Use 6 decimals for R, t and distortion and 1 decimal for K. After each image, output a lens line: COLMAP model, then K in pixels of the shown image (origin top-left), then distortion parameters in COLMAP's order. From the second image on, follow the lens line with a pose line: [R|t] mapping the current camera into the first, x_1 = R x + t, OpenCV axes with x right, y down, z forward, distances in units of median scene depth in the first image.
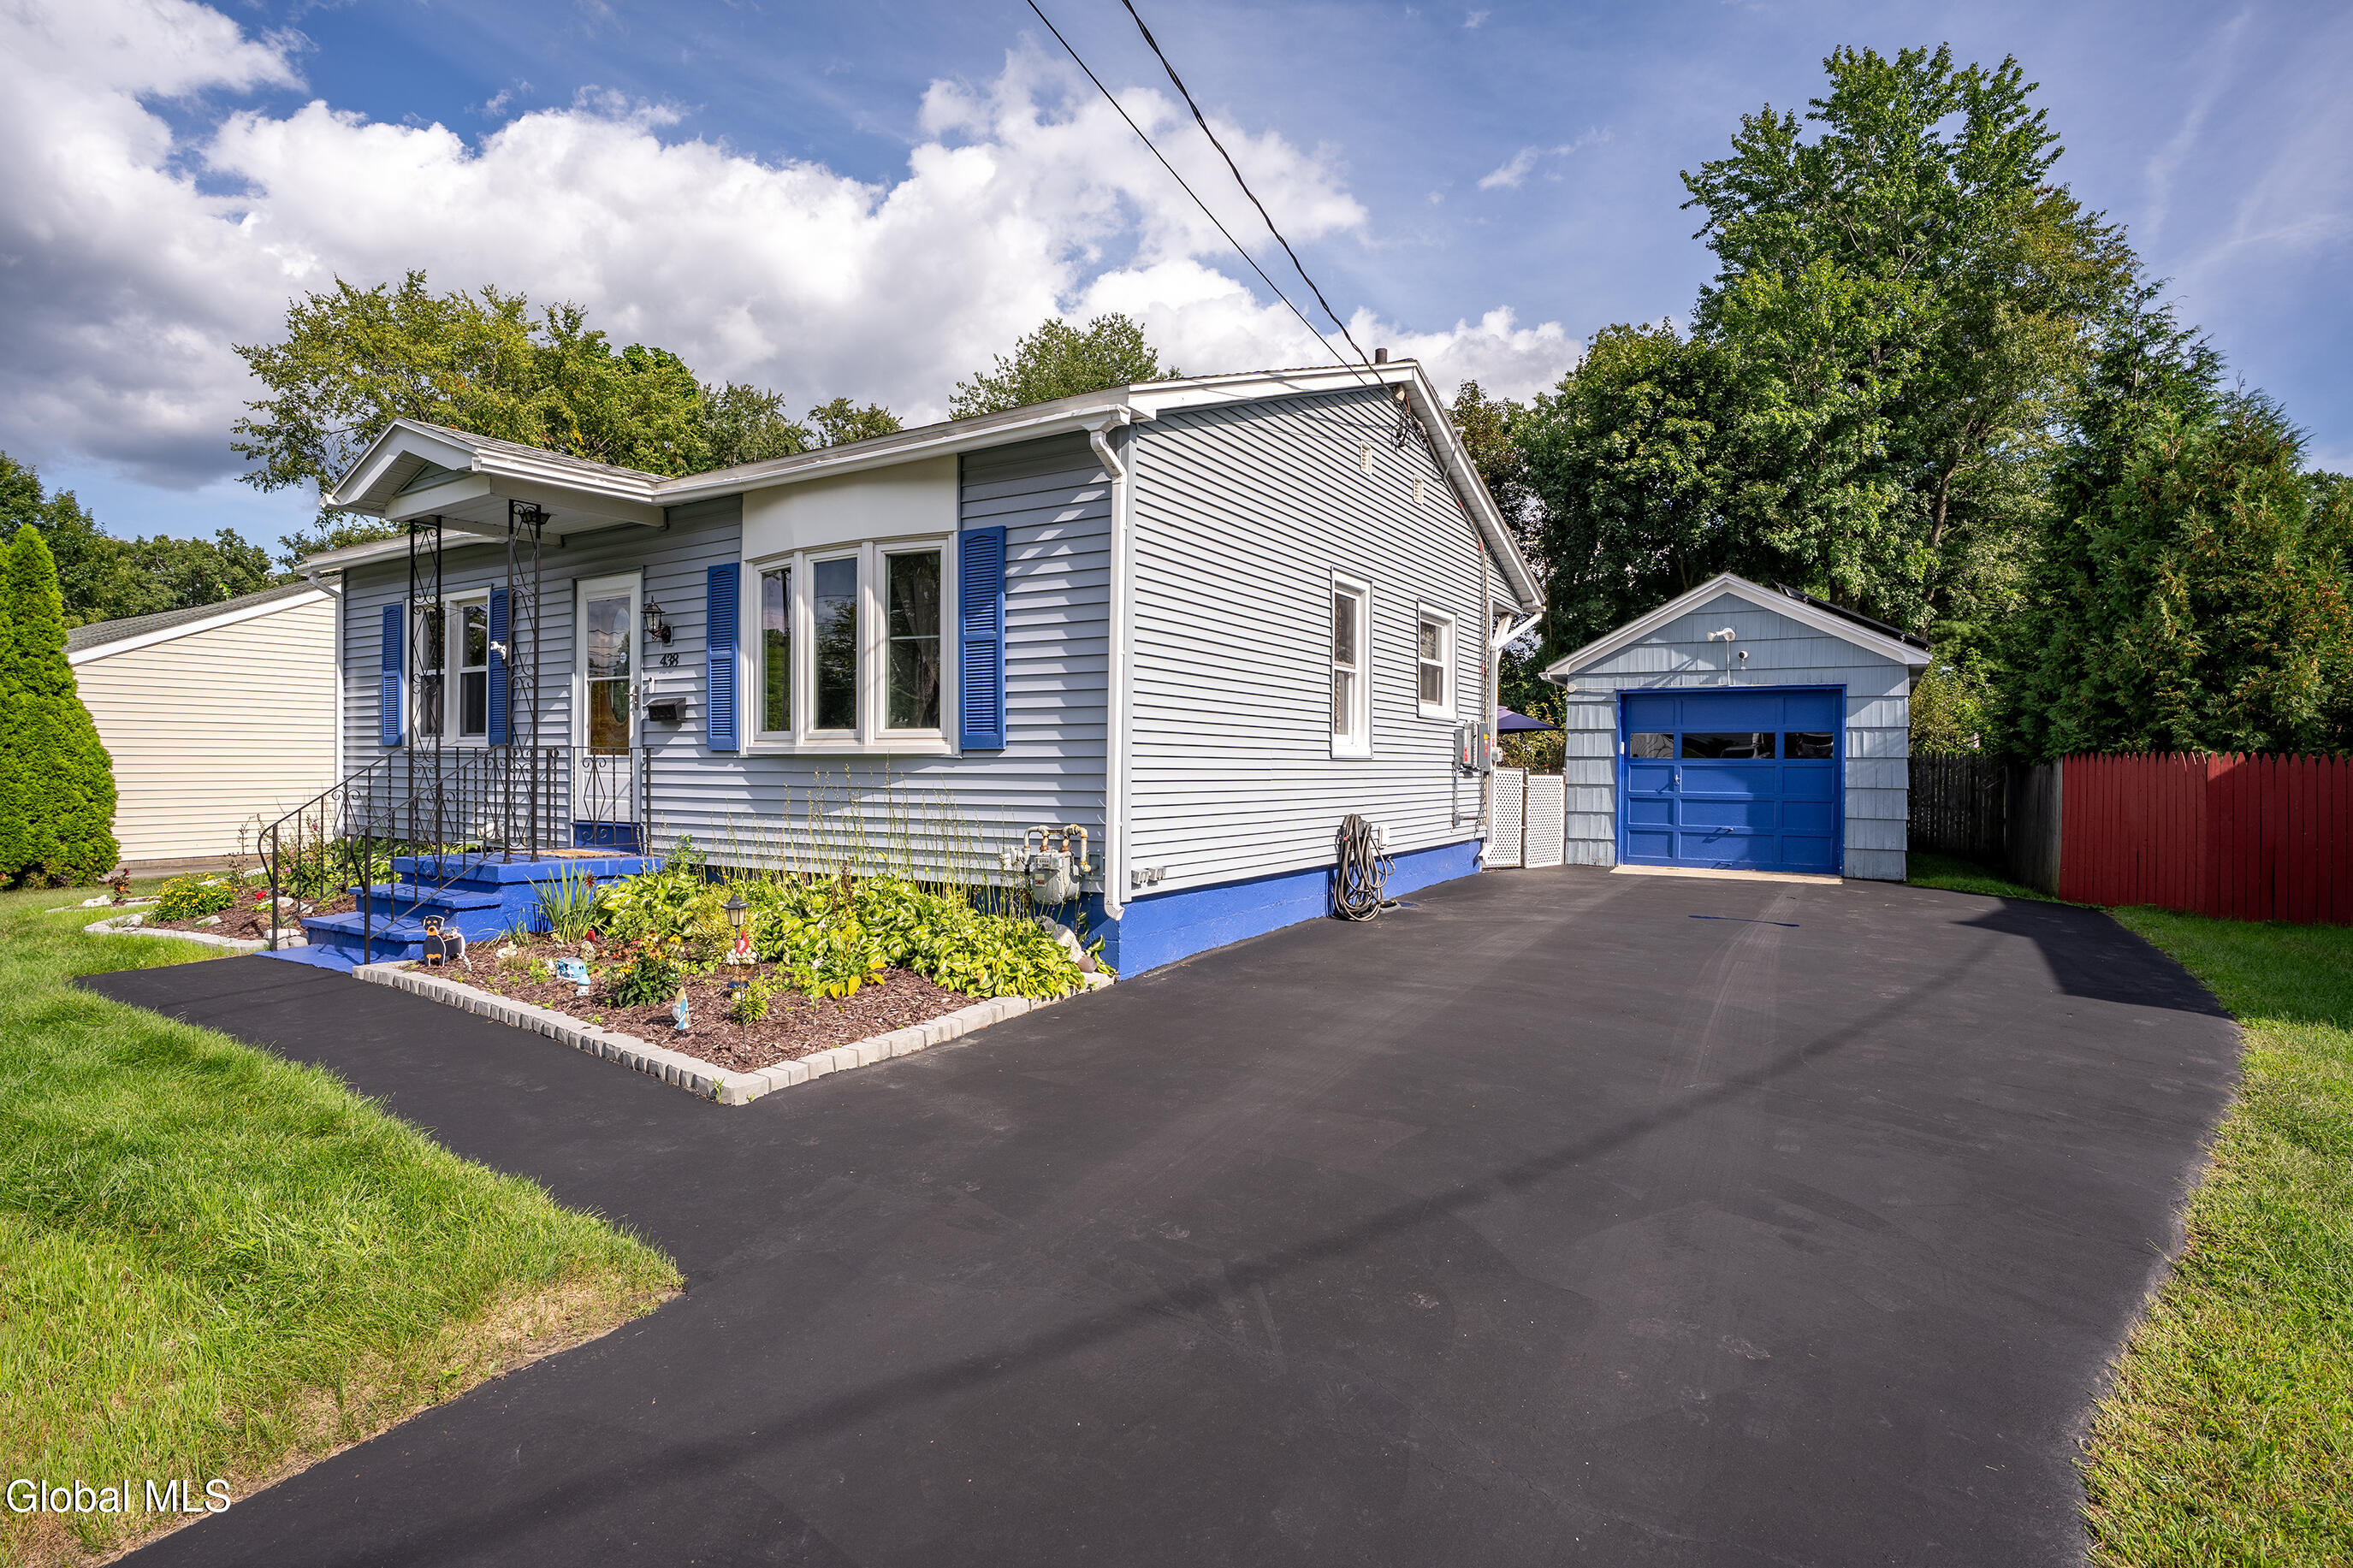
lens RADIAL K [[1118.9, 0, 1243.8], [0, 1118.9, 773.0], [0, 0, 1]] dist [-0.014945, 0.001309]
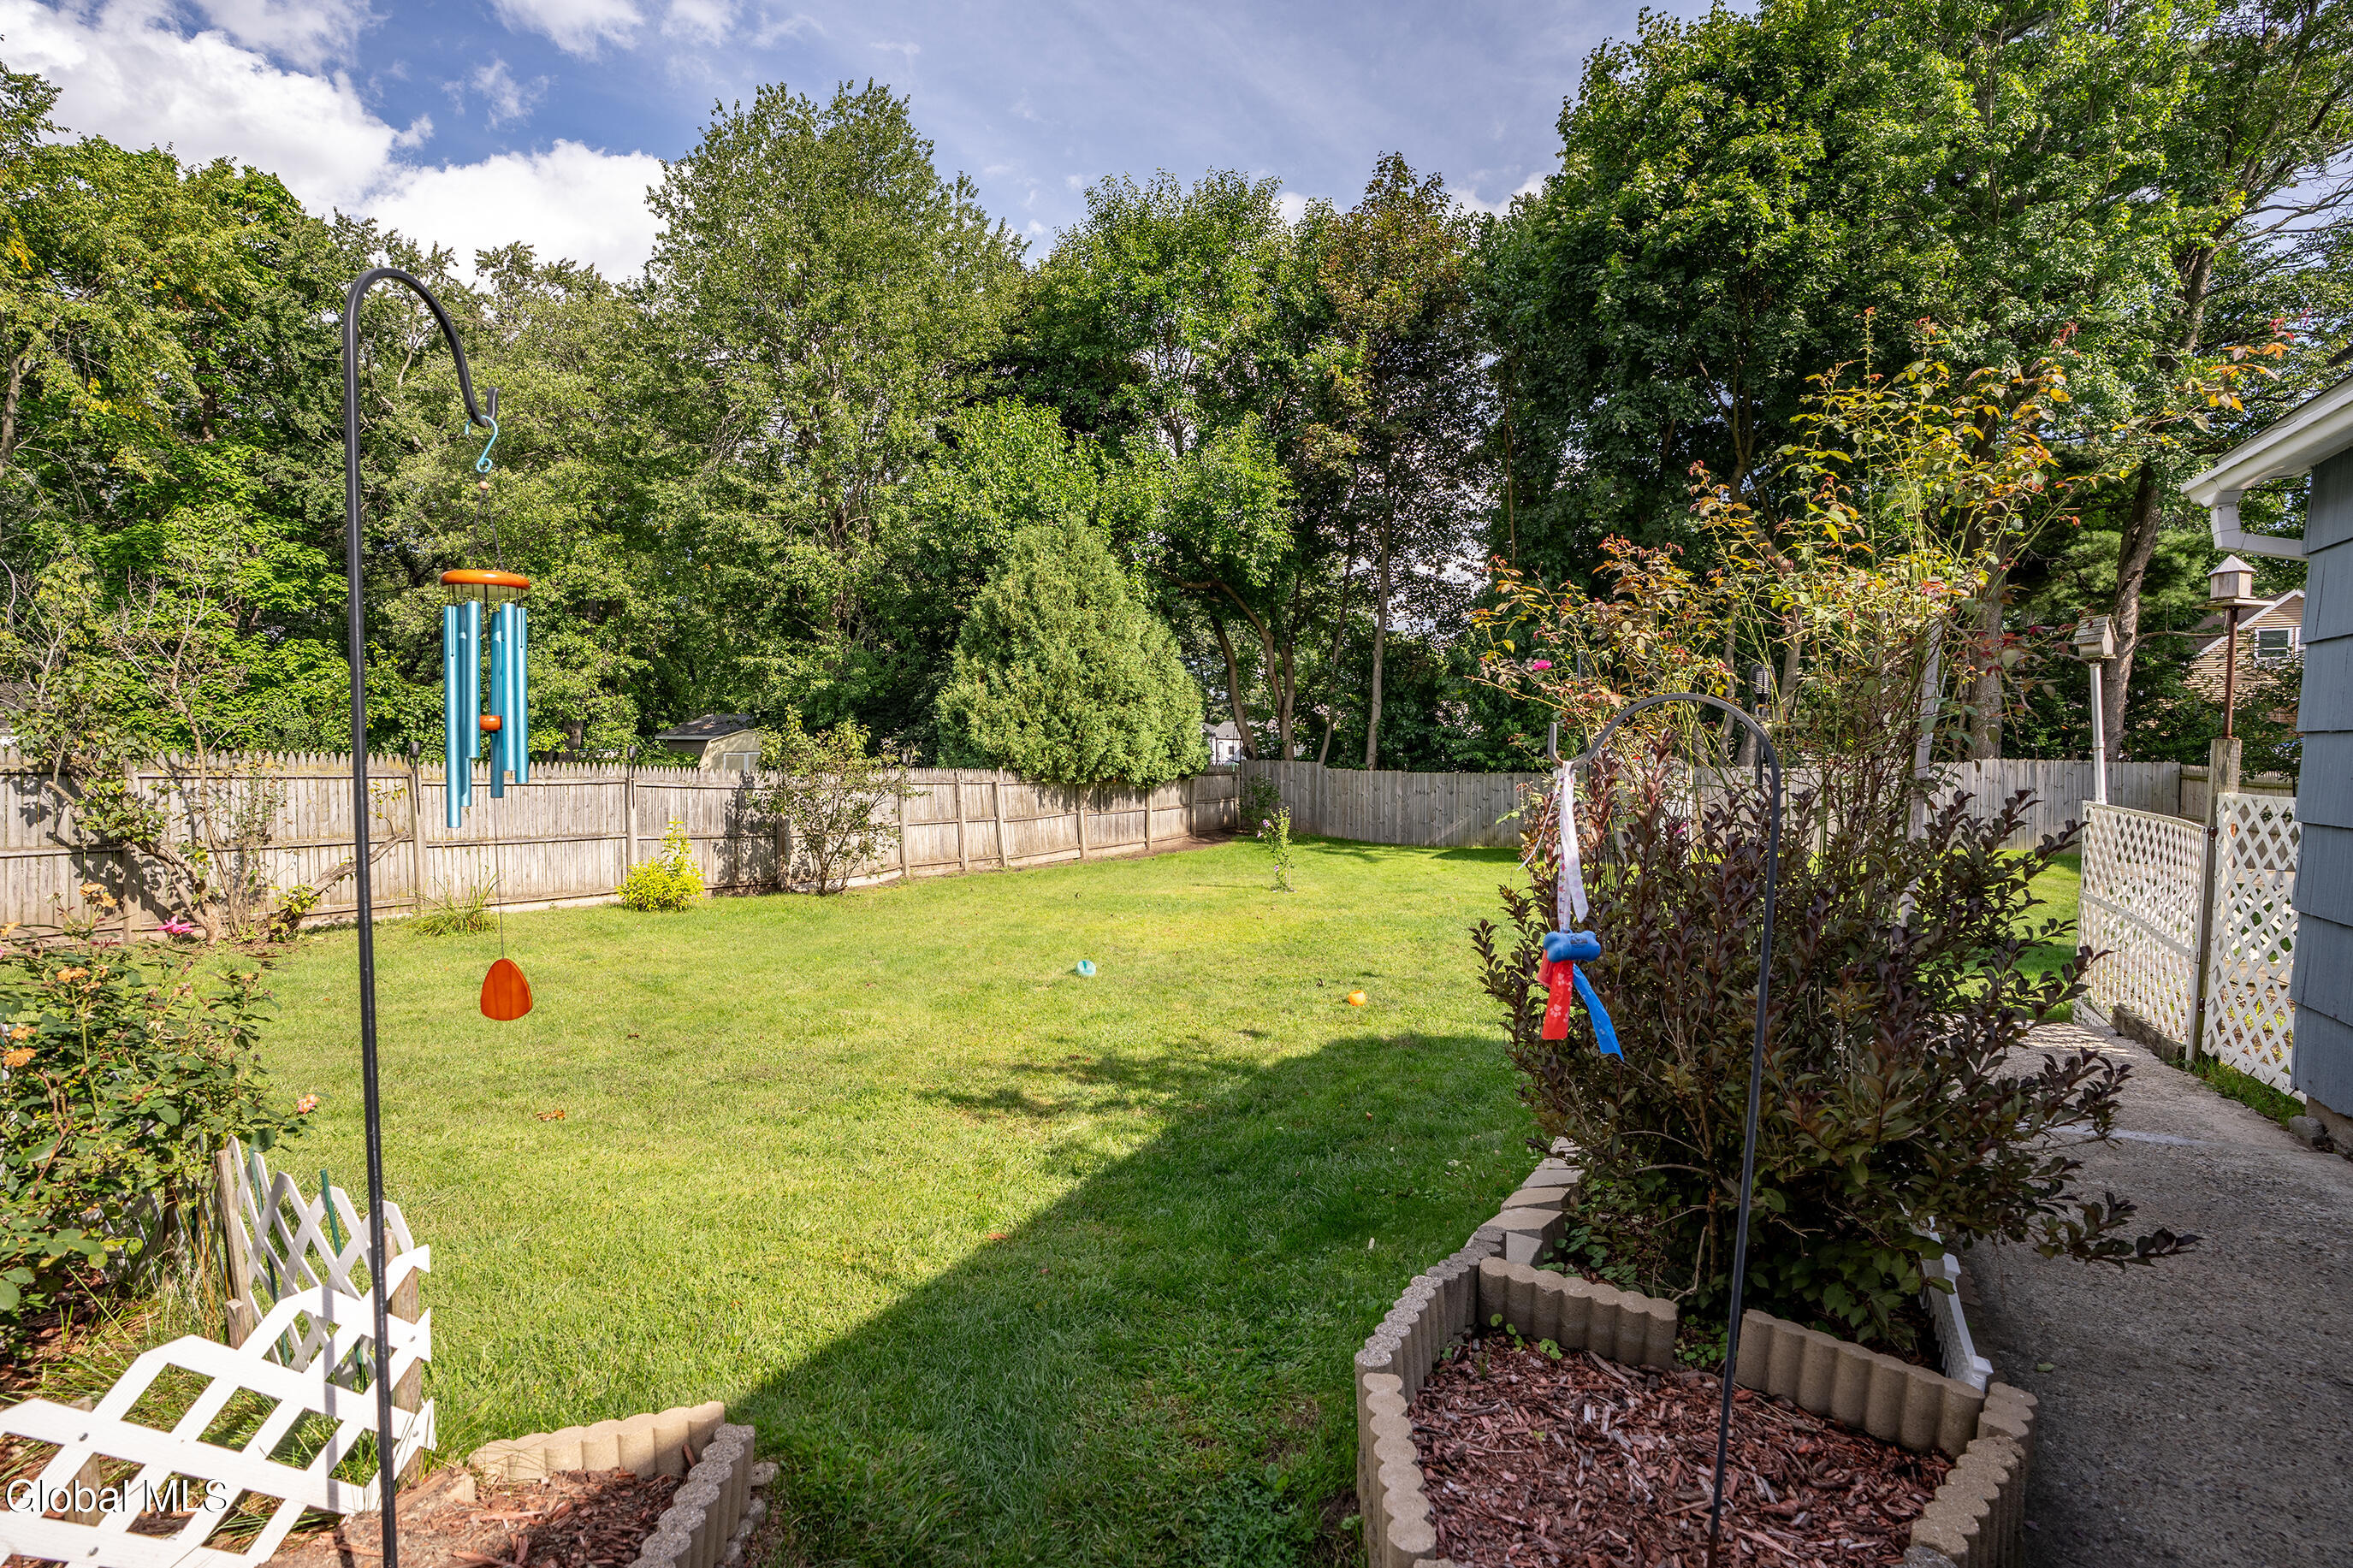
lens RADIAL K [[1137.7, 0, 1188.9], [0, 1137.7, 793.9], [0, 0, 1]] dist [-0.015480, 0.001394]
pose [[0.999948, -0.006709, 0.007621, 0.259238], [0.006480, 0.999537, 0.029732, -0.012952], [-0.007817, -0.029681, 0.999529, 1.137941]]
